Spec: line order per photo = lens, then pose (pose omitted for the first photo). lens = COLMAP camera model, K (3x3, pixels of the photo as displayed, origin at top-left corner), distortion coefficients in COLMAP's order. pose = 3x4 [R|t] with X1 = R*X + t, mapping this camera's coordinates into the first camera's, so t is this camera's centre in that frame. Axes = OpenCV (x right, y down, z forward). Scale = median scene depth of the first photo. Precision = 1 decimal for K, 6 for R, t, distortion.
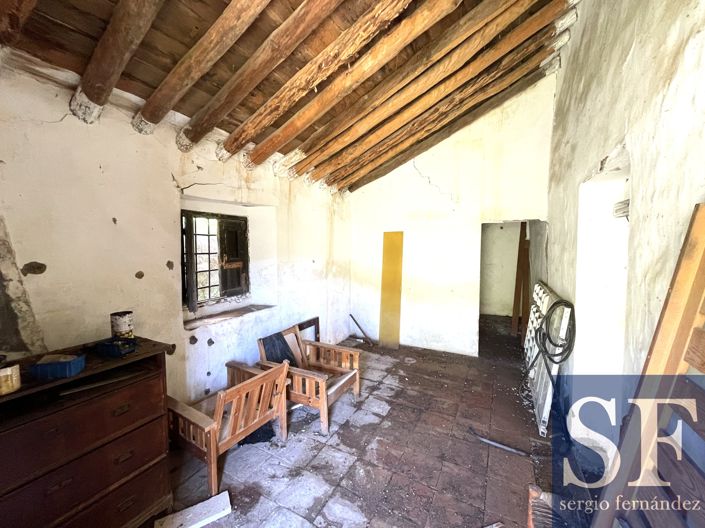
lens RADIAL K [[282.5, 0, 352.3], [0, 282.5, 260.1], [0, 0, 1]] dist [-0.004675, -0.001141]
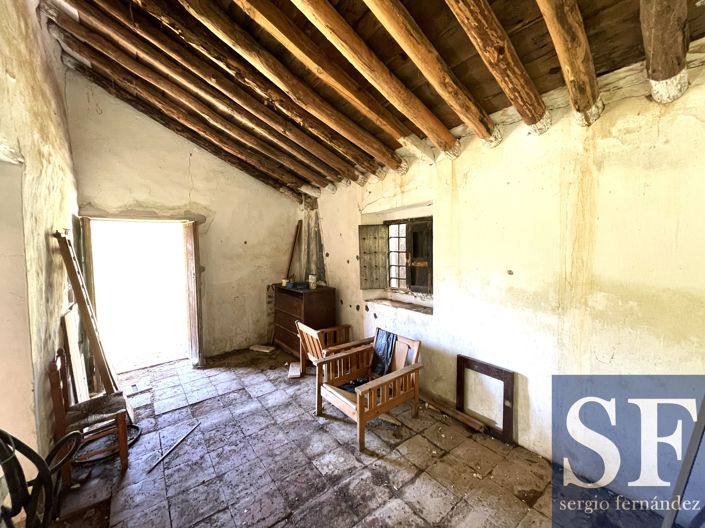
lens RADIAL K [[282.5, 0, 352.5], [0, 282.5, 260.6], [0, 0, 1]] dist [-0.004675, -0.001141]
pose [[-0.404215, 0.054064, -0.913065, 0.703679], [-0.034401, 0.996647, 0.074243, -0.069674], [0.914017, 0.061420, -0.401000, 1.279004]]
